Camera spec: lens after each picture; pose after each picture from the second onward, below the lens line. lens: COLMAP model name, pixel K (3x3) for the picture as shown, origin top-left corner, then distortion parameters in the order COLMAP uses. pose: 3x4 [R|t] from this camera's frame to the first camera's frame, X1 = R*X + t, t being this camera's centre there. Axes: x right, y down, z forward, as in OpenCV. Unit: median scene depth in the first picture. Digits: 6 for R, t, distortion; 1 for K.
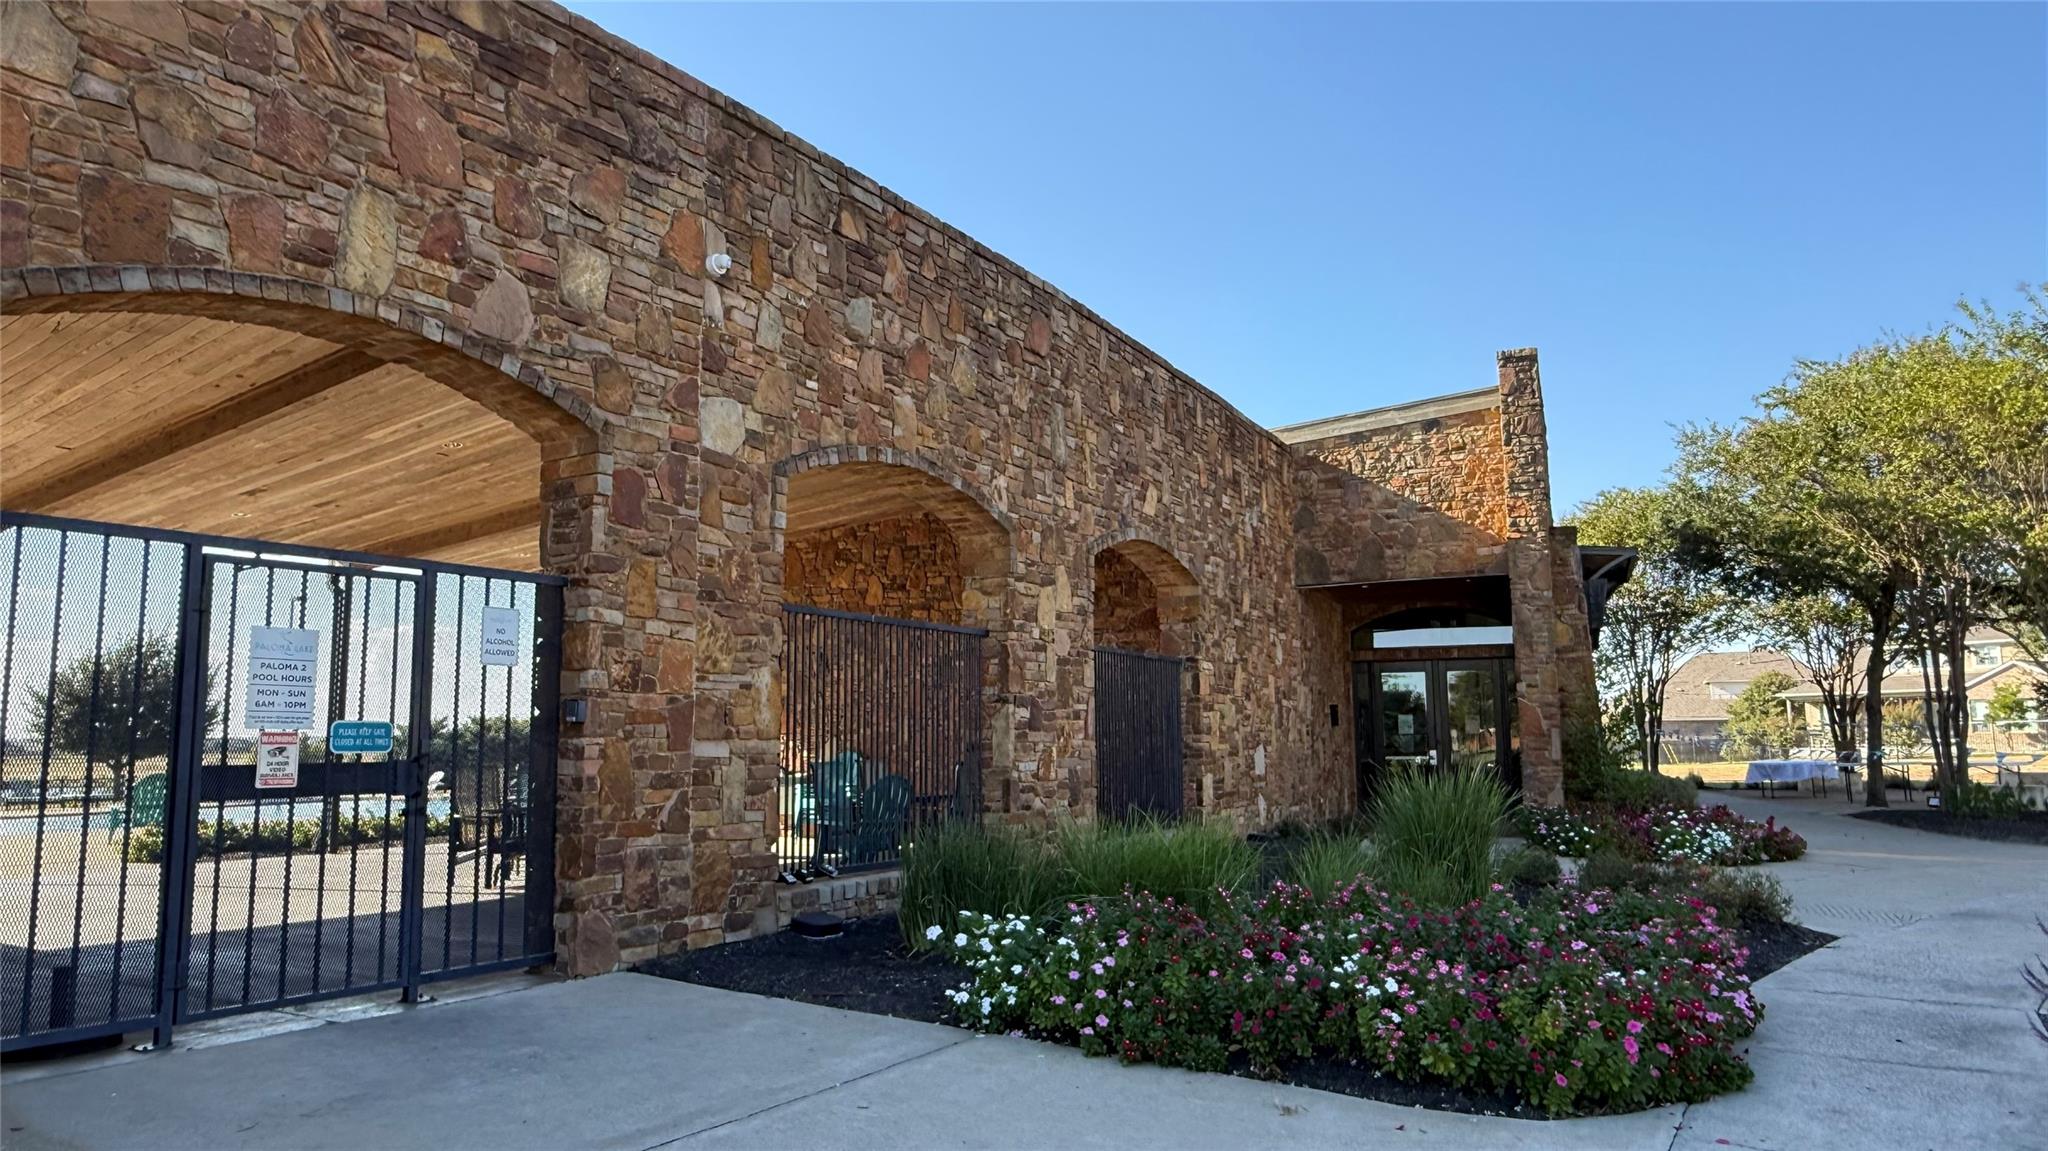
lens RADIAL K [[1238.8, 0, 1017.5], [0, 1238.8, 575.4], [0, 0, 1]] dist [0.007537, 0.001042]
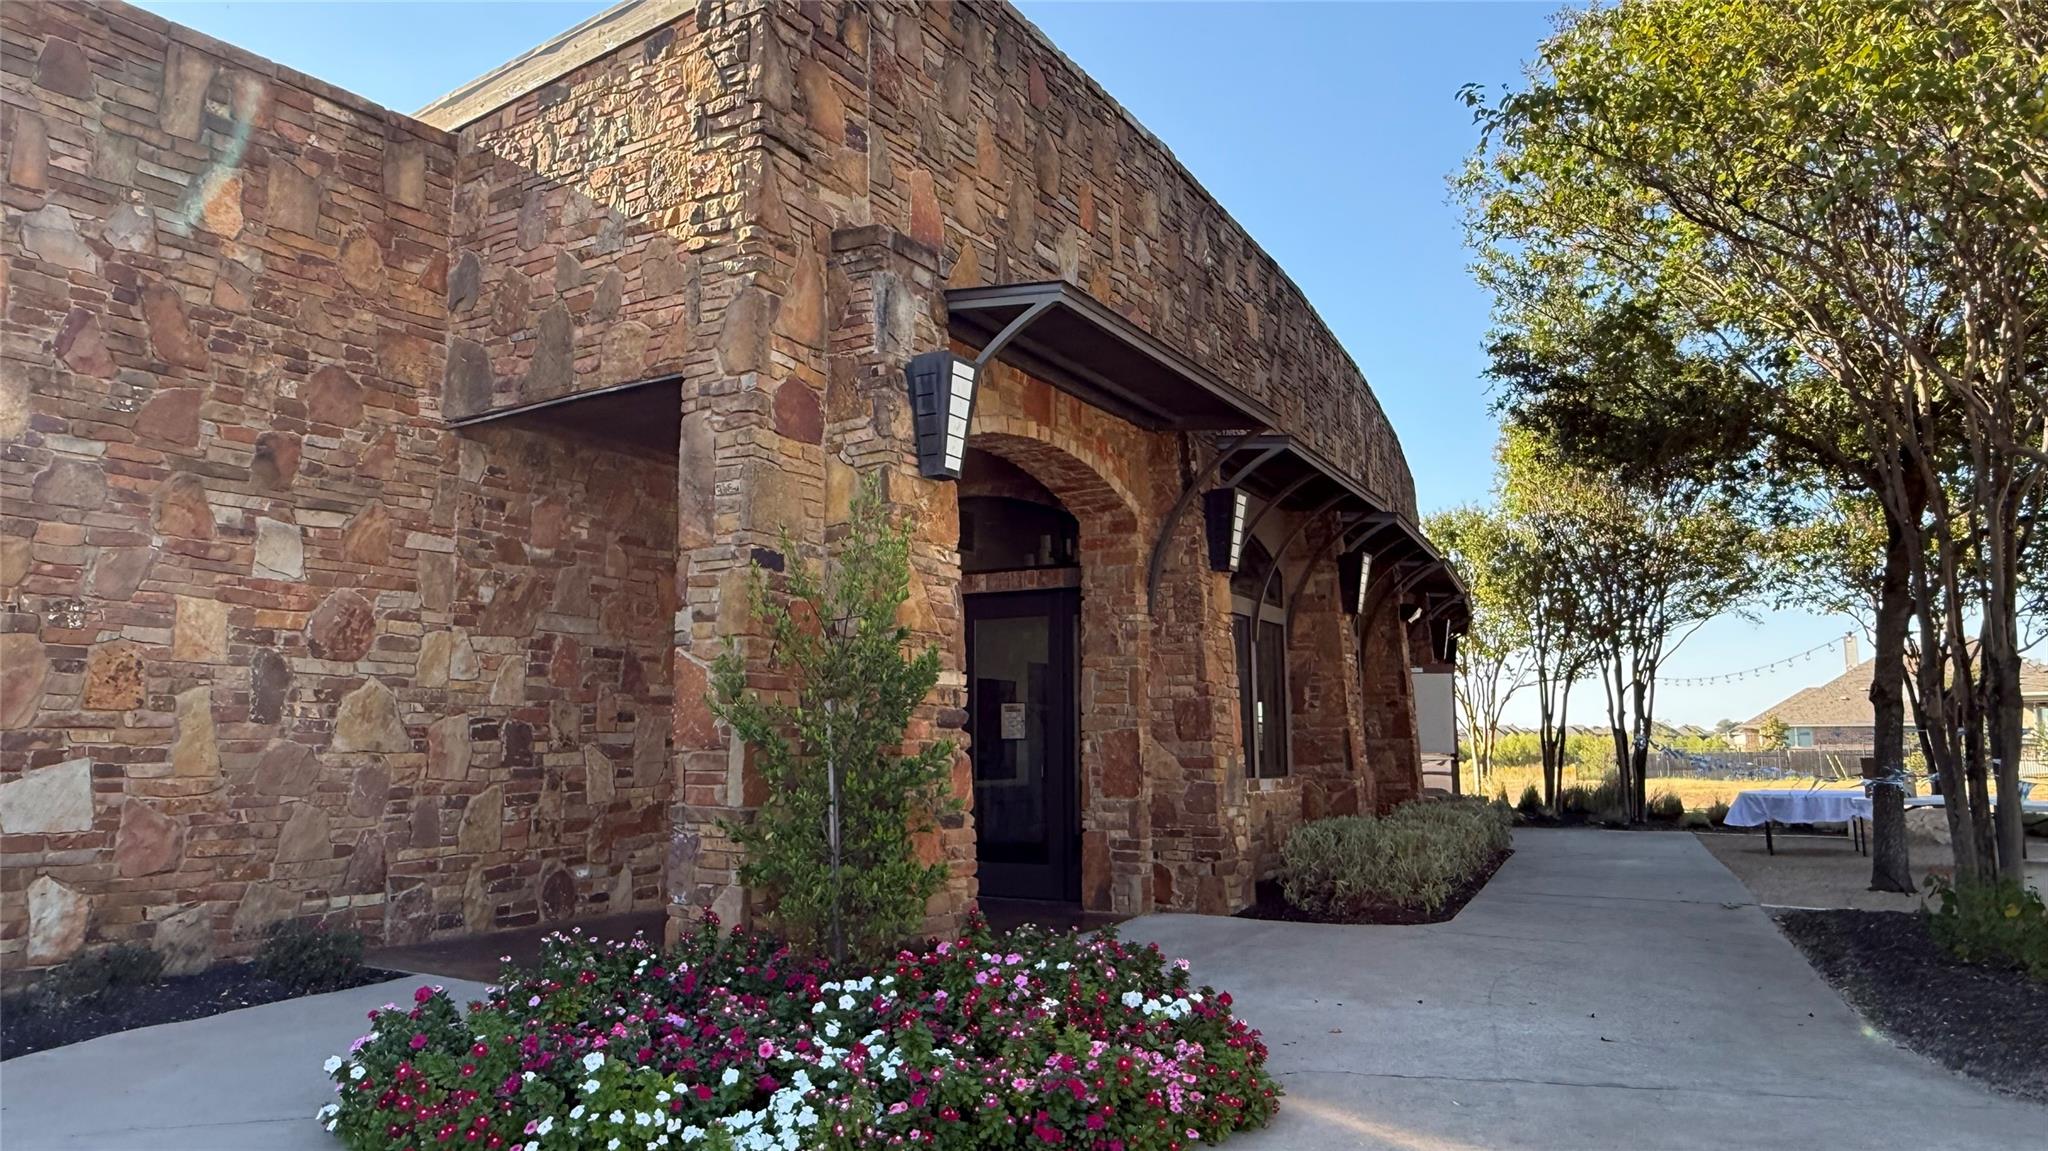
lens RADIAL K [[1238.8, 0, 1028.9], [0, 1238.8, 581.7], [0, 0, 1]] dist [0.007537, 0.001042]
pose [[0.991082, -0.008282, -0.132997, 0.519065], [0.008721, 0.999958, 0.002720, 0.071160], [0.132968, -0.003856, 0.991113, 0.574195]]
